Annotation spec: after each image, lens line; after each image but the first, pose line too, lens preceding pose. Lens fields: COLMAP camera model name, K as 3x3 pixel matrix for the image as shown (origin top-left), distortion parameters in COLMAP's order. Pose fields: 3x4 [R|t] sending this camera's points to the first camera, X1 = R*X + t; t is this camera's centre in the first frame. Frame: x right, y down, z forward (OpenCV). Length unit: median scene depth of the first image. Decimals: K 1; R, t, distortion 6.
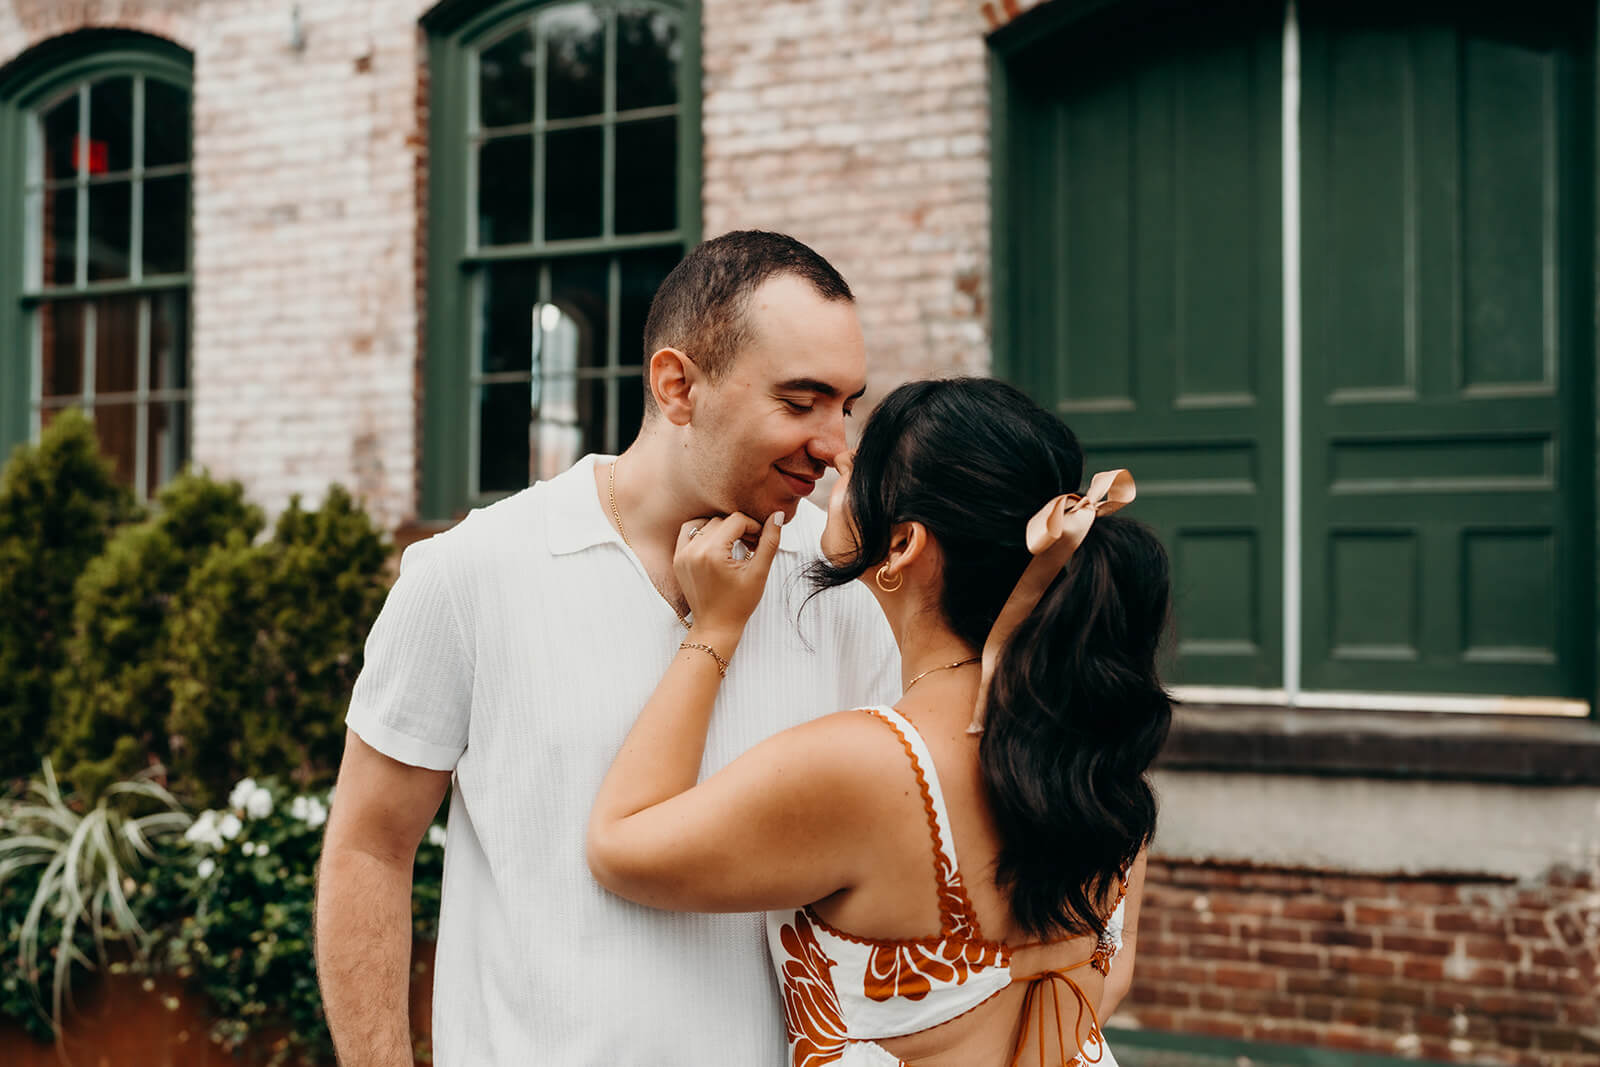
lens RADIAL K [[1919.1, 0, 829.3], [0, 1919.1, 503.3], [0, 0, 1]] dist [0.015116, 0.021014]
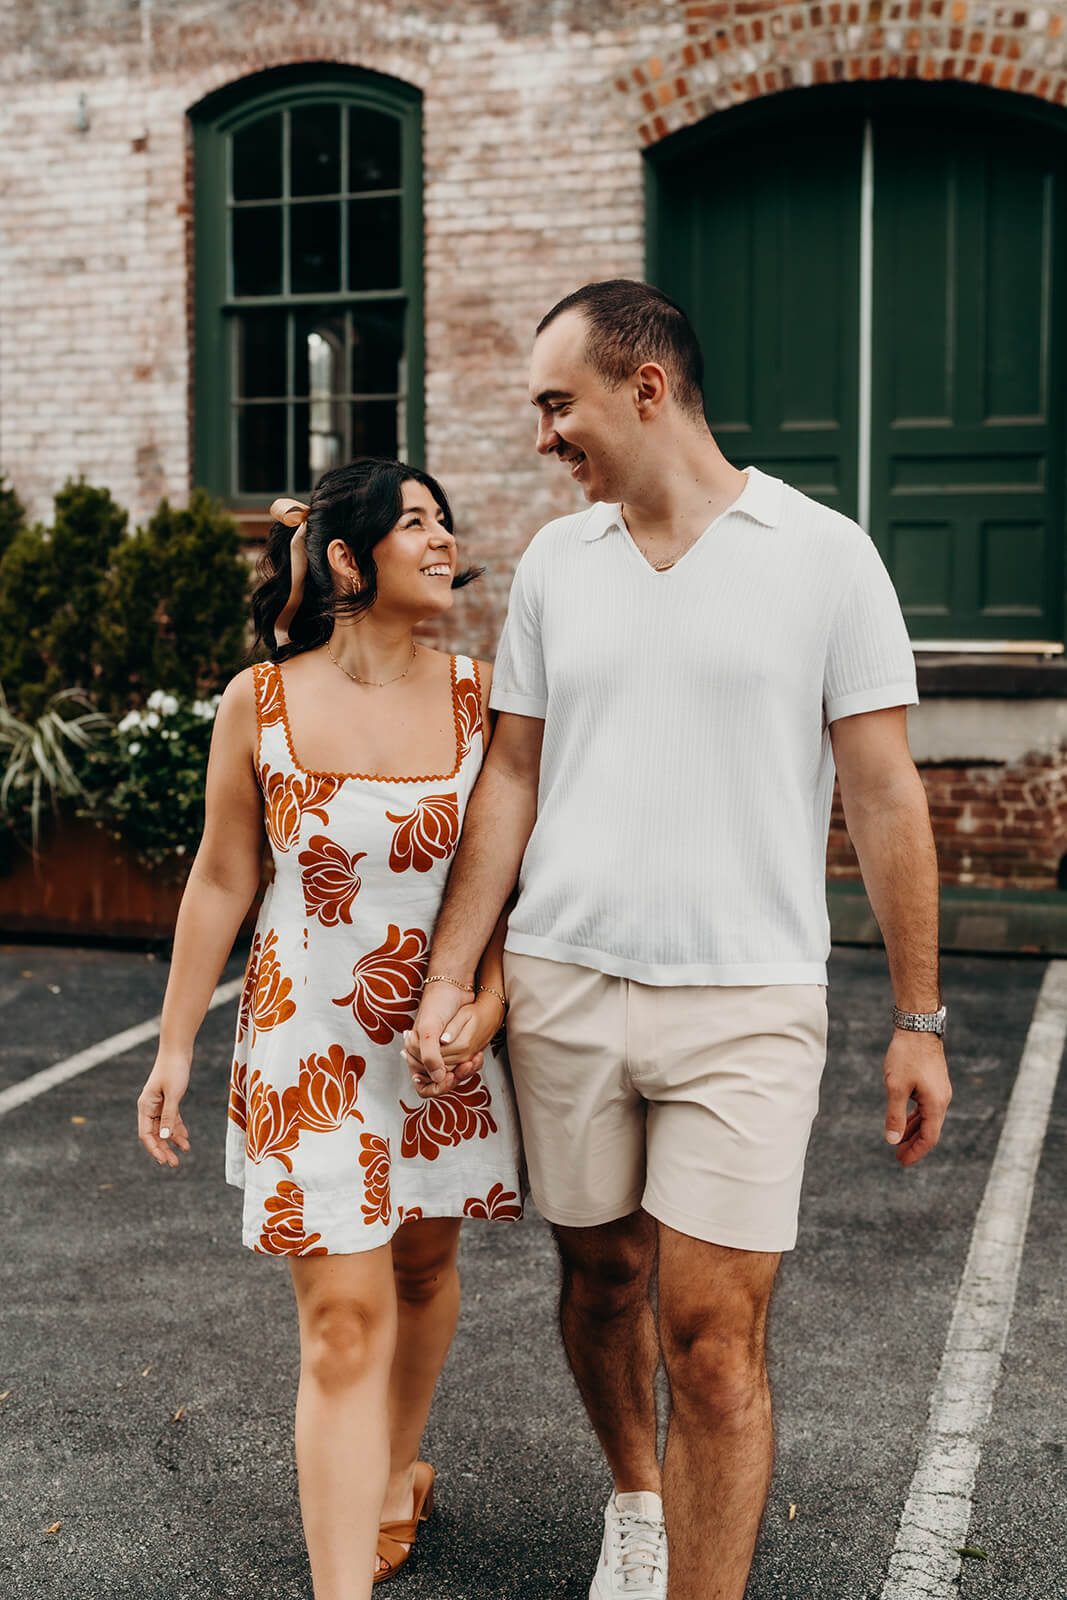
lens RADIAL K [[2949.9, 0, 533.5], [0, 2949.9, 800.0], [0, 0, 1]] dist [0.046378, -0.006405]
pose [[0.997299, -0.007798, 0.073035, -0.130311], [-0.000437, 0.993701, 0.112066, -0.021824], [-0.073449, -0.111795, 0.991013, -0.954709]]
